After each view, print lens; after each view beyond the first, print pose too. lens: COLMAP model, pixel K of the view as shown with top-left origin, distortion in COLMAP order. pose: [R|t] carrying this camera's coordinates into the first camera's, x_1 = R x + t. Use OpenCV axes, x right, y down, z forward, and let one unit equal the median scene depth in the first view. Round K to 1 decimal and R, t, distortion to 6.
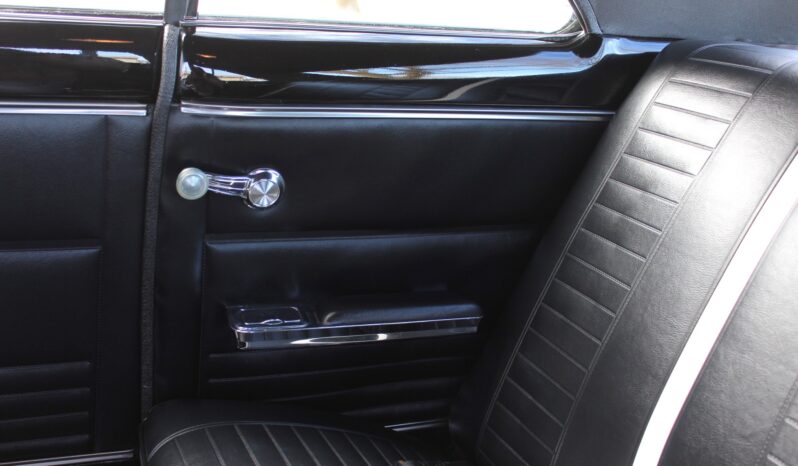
lens RADIAL K [[978.8, 0, 399.0], [0, 978.8, 233.0], [0, 0, 1]] dist [-0.078554, 0.006413]
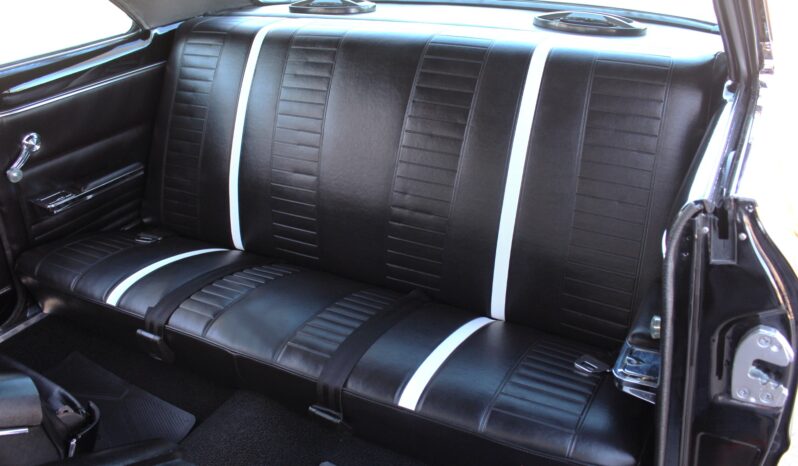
lens RADIAL K [[652.7, 0, 399.0], [0, 652.7, 233.0], [0, 0, 1]] dist [-0.155762, 0.129407]
pose [[0.790892, -0.385488, 0.475277, -0.219563], [0.274122, 0.917544, 0.288046, -0.037924], [-0.547126, -0.097530, 0.831349, -0.591452]]
